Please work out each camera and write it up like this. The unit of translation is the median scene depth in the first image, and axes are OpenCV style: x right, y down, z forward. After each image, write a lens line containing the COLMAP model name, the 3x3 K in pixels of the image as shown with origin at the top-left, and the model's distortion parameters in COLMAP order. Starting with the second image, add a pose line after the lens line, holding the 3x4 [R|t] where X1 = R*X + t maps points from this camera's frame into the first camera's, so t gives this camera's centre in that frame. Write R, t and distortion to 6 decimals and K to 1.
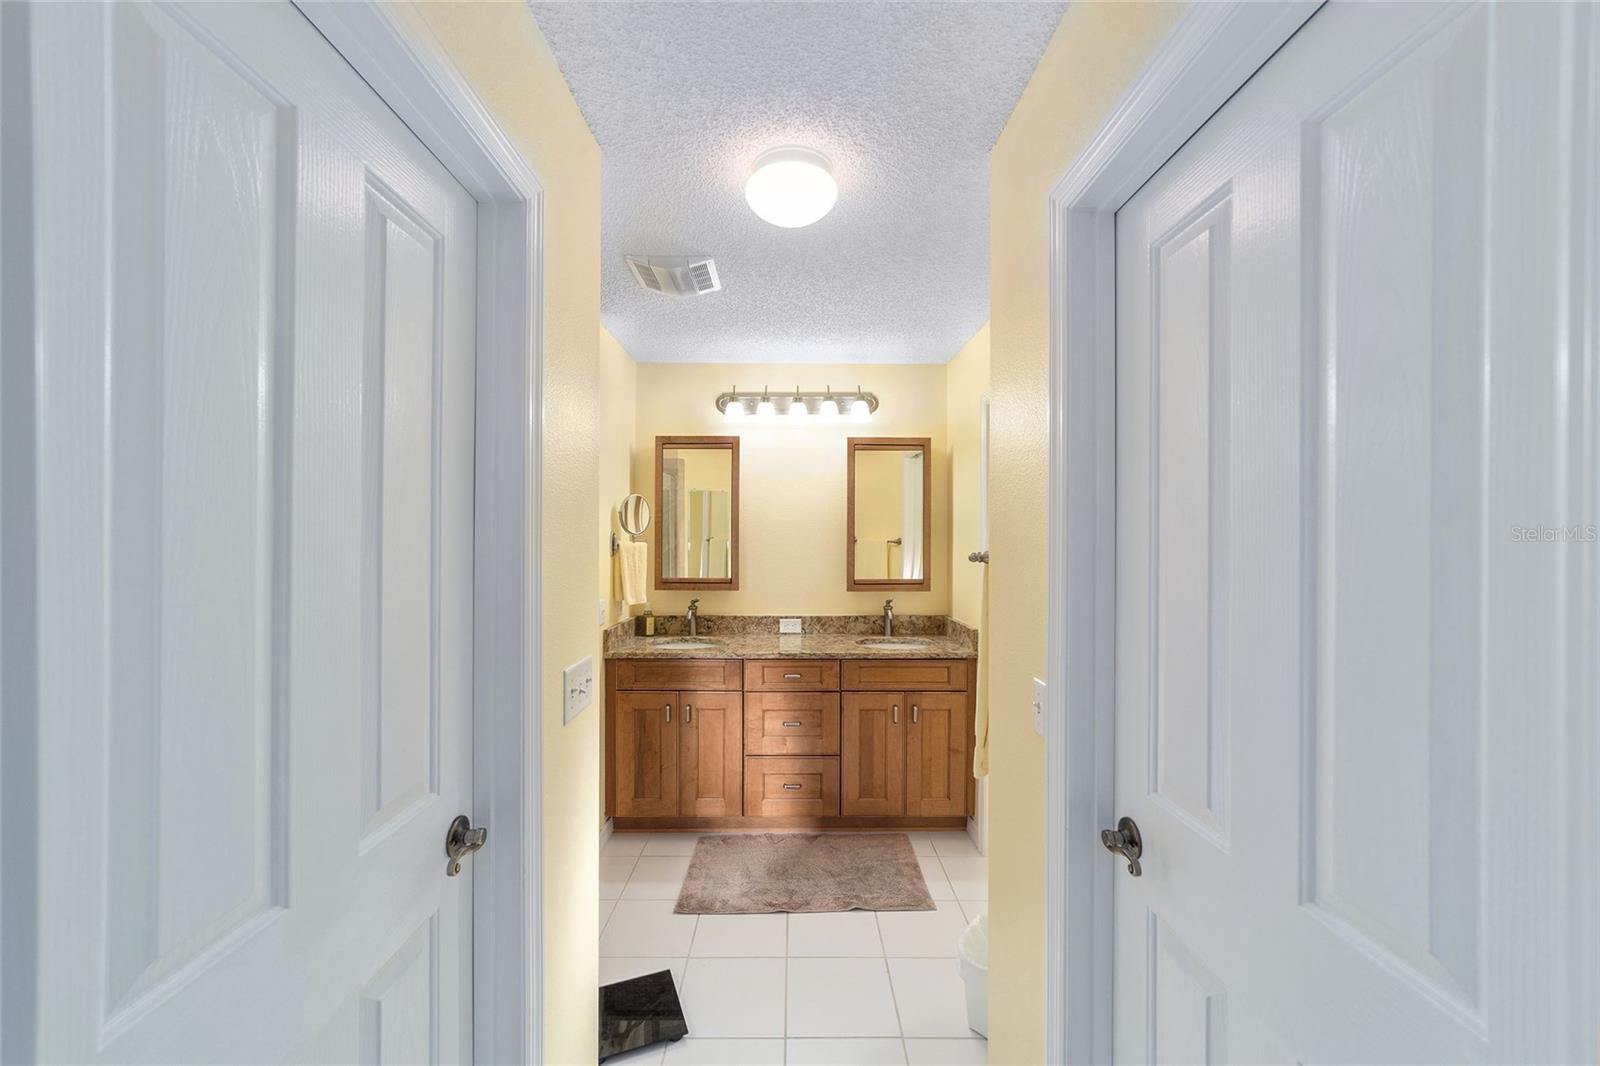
lens RADIAL K [[614.1, 0, 795.5], [0, 614.1, 538.3], [0, 0, 1]] dist [-0.014980, 0.007804]
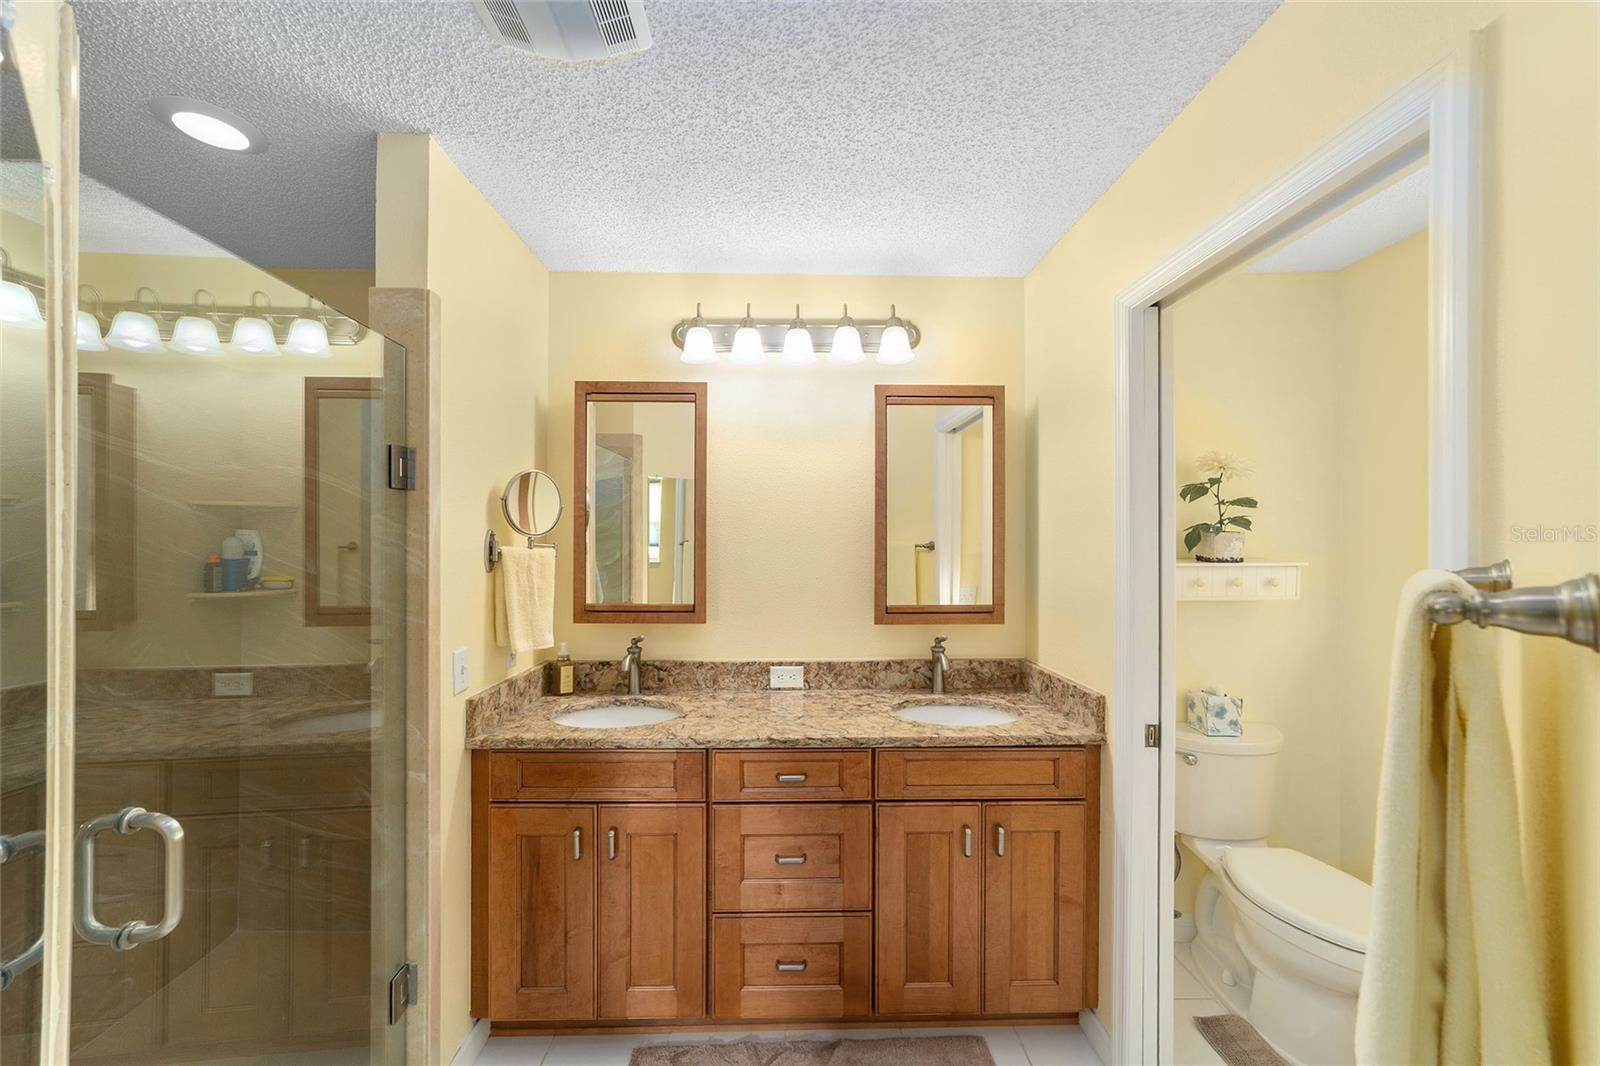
lens RADIAL K [[614.1, 0, 805.4], [0, 614.1, 539.8], [0, 0, 1]] dist [-0.014980, 0.007804]
pose [[0.999449, -0.000406, 0.033204, -0.011036], [0.000469, 0.999998, -0.001903, -0.000987], [-0.033203, 0.001918, 0.999447, 0.400537]]
